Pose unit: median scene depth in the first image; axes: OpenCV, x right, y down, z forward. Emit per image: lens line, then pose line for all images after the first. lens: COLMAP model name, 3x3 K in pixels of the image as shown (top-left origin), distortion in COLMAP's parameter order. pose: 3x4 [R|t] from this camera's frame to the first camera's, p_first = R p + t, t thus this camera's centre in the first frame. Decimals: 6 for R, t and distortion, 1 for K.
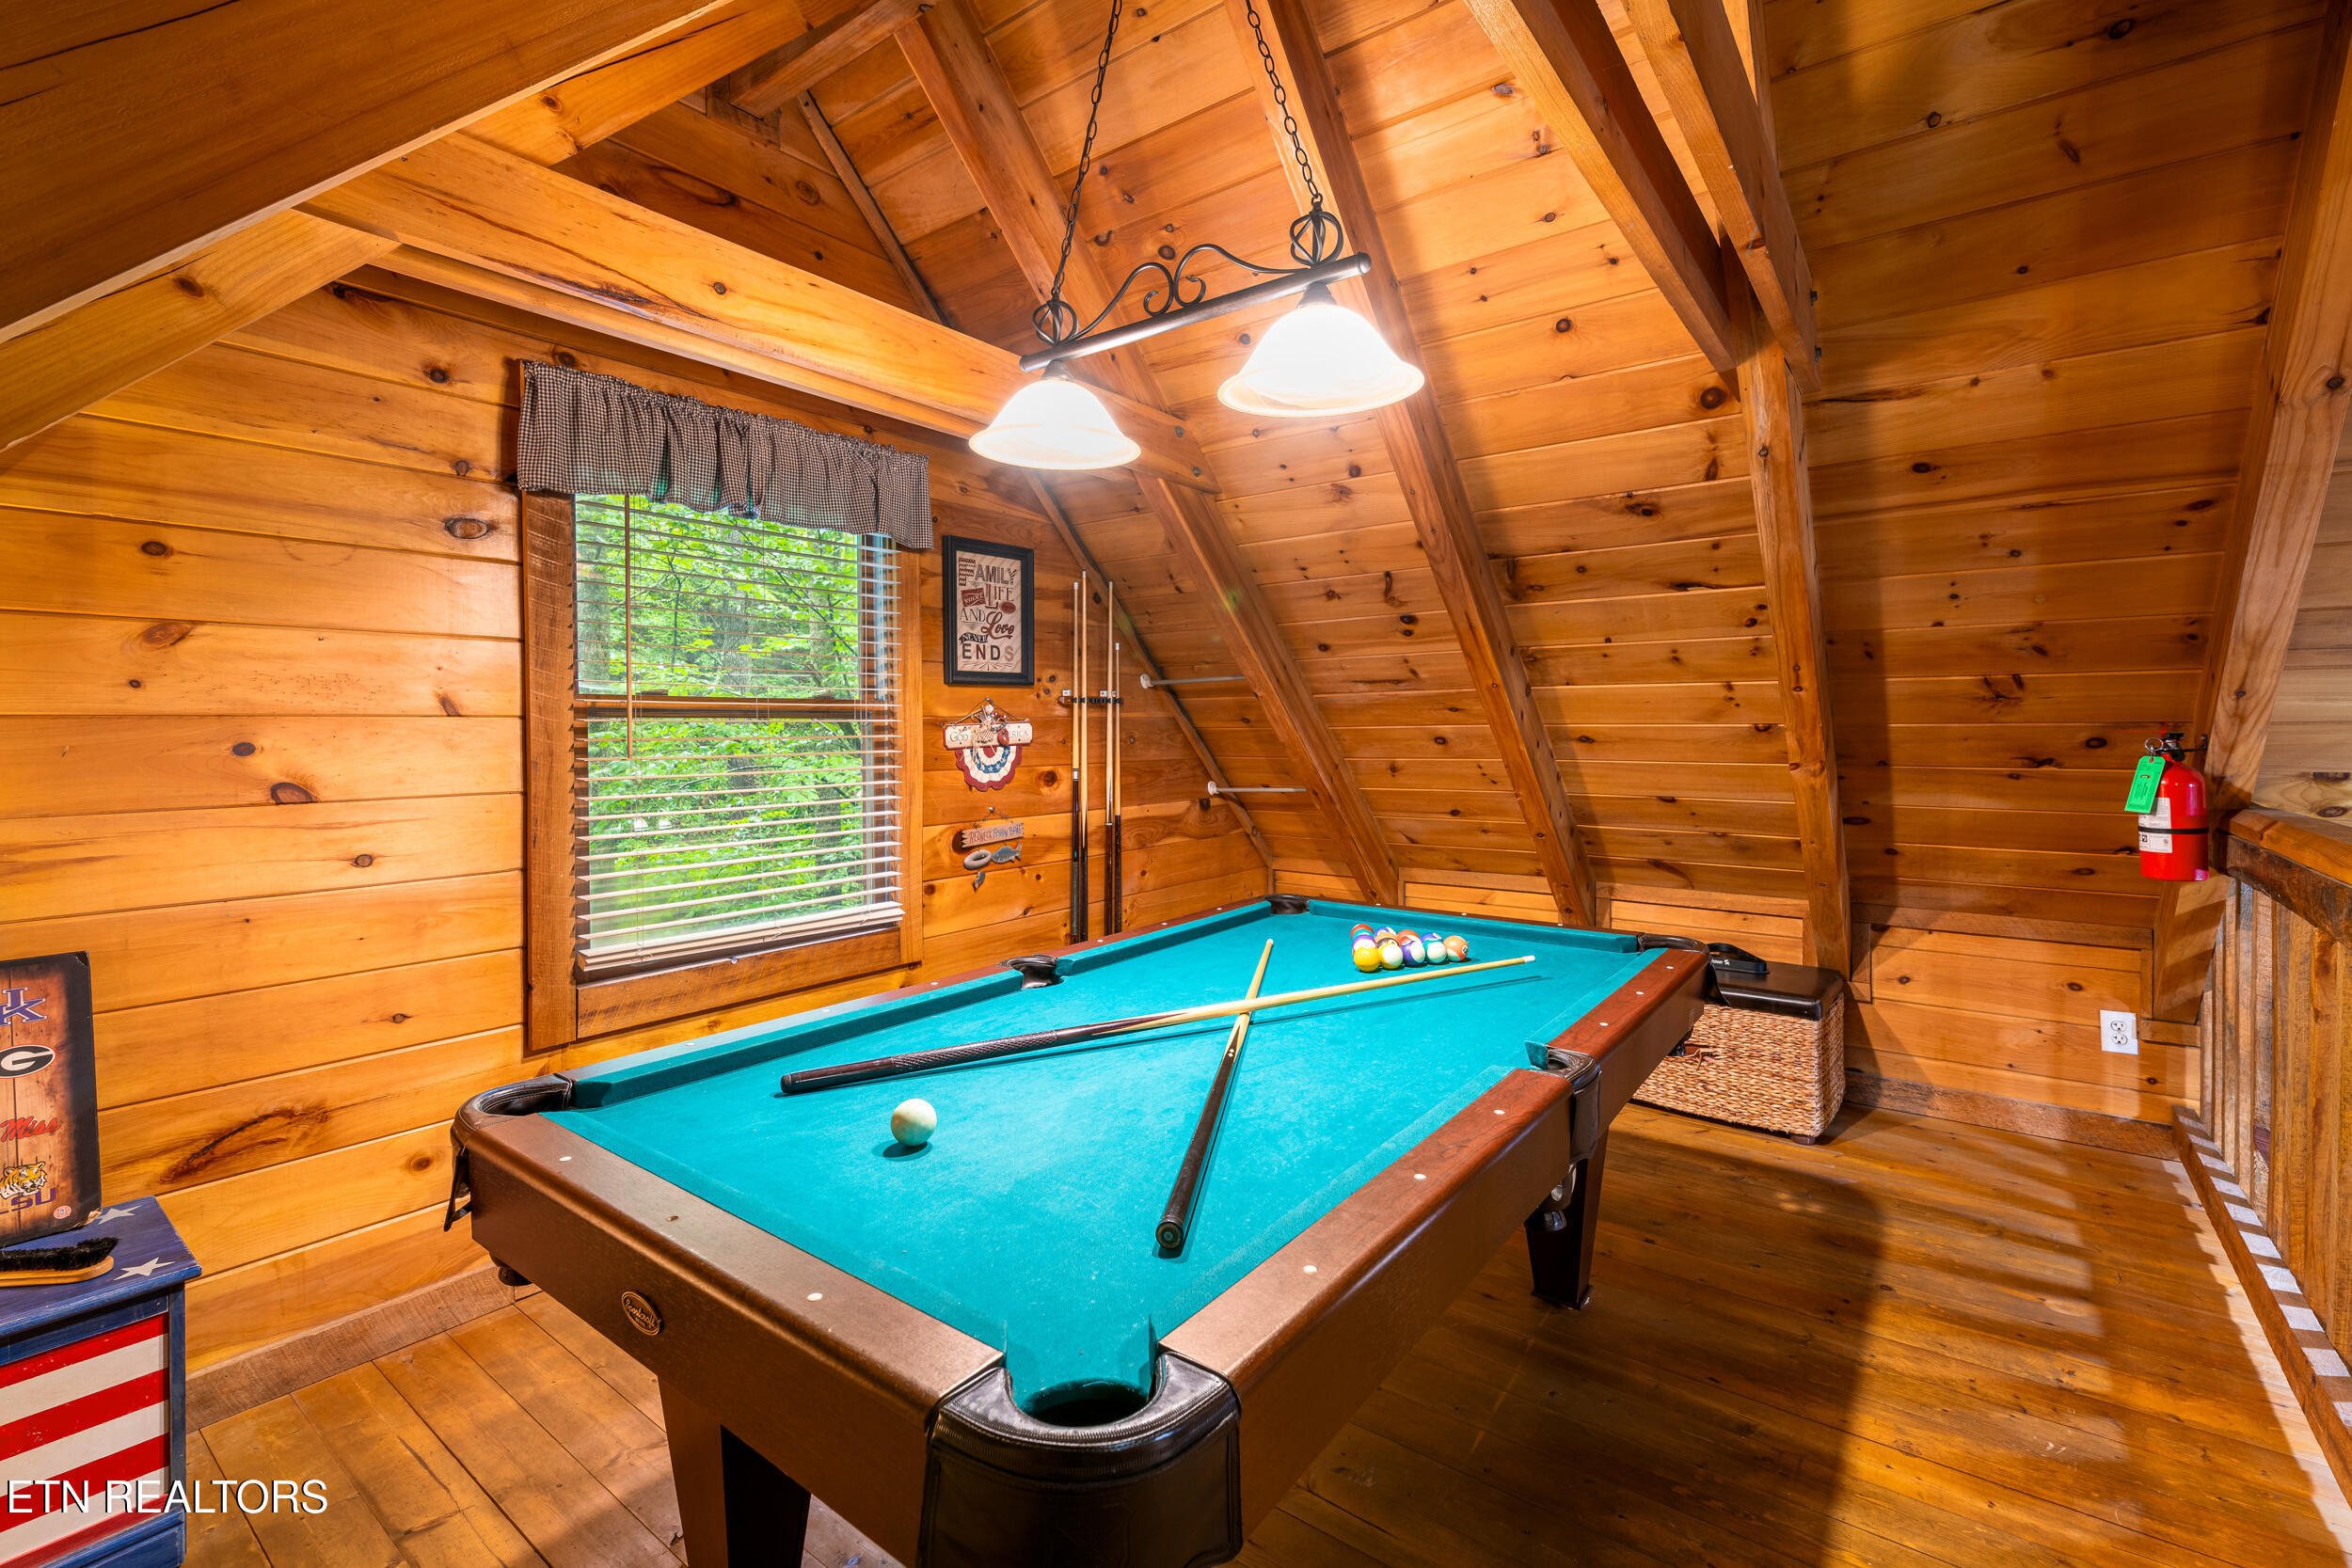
lens RADIAL K [[1027.0, 0, 1177.0], [0, 1027.0, 740.5], [0, 0, 1]] dist [0.001406, 0.000164]
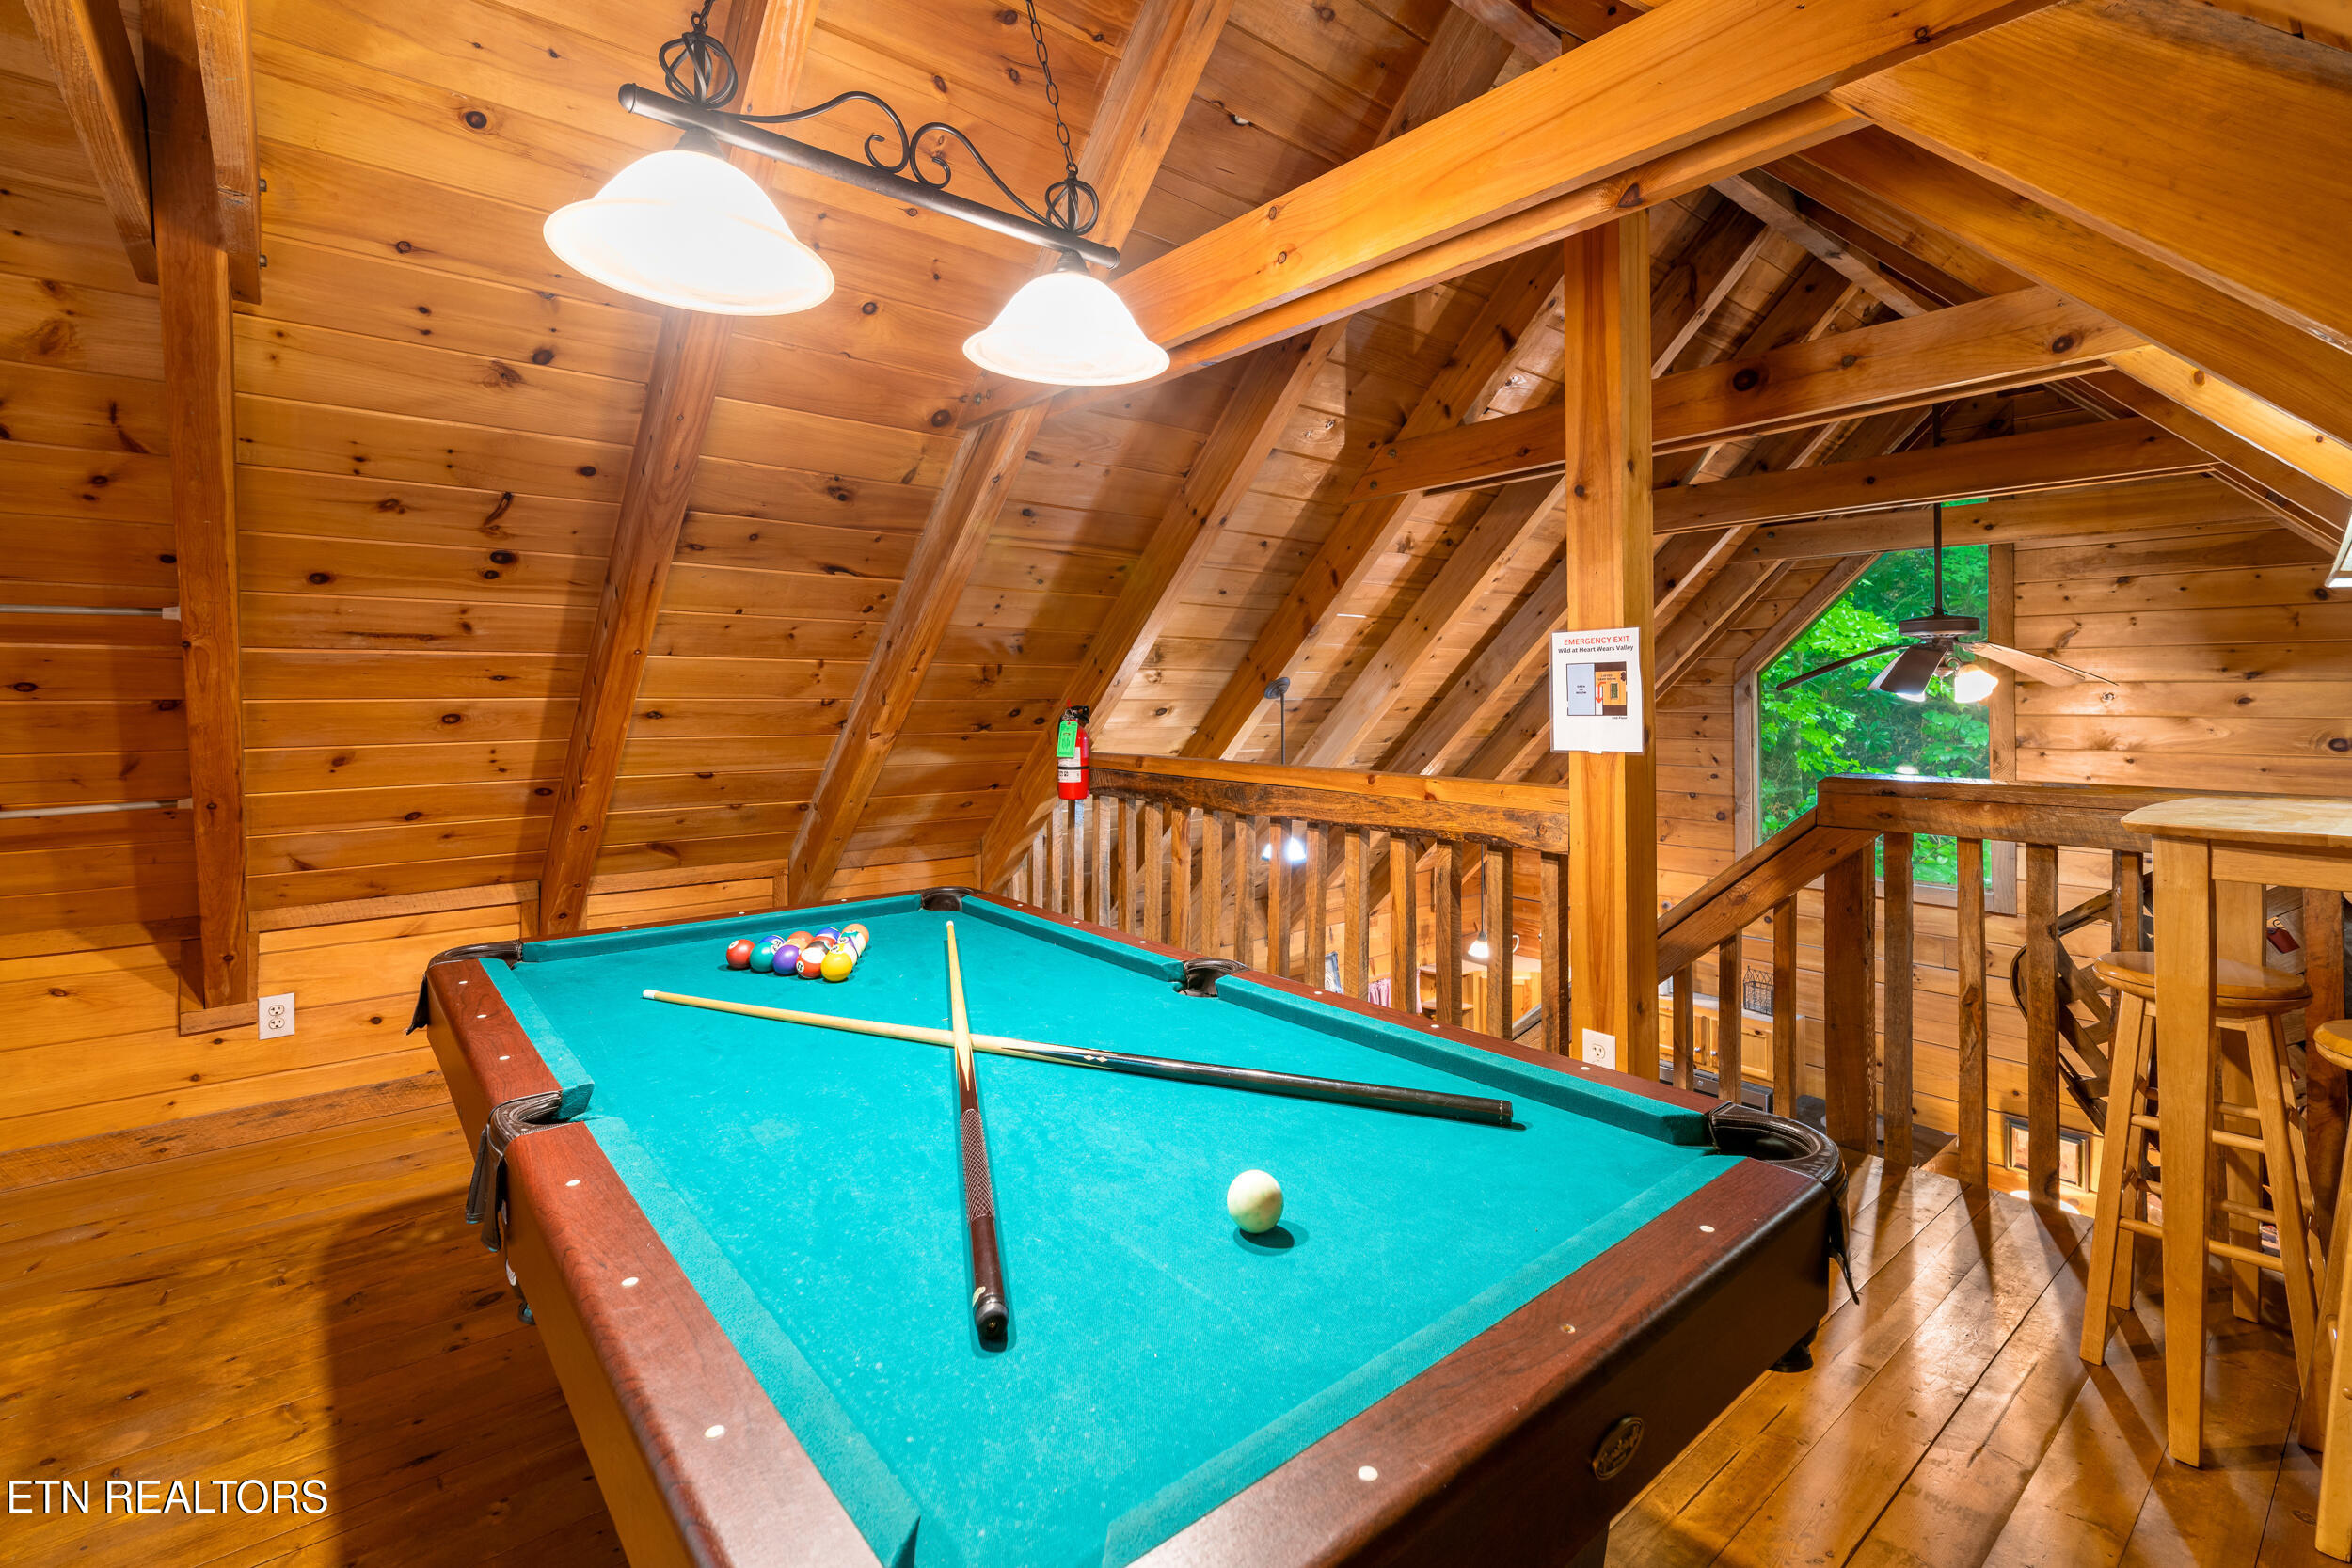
lens RADIAL K [[1058.4, 0, 1176.8], [0, 1058.4, 696.5], [0, 0, 1]] dist [0.000598, 0.000065]
pose [[0.225969, 0.006926, 0.974110, -0.329728], [0.010695, 0.999897, -0.009590, -0.002689], [-0.974076, 0.012585, 0.225872, 0.269524]]
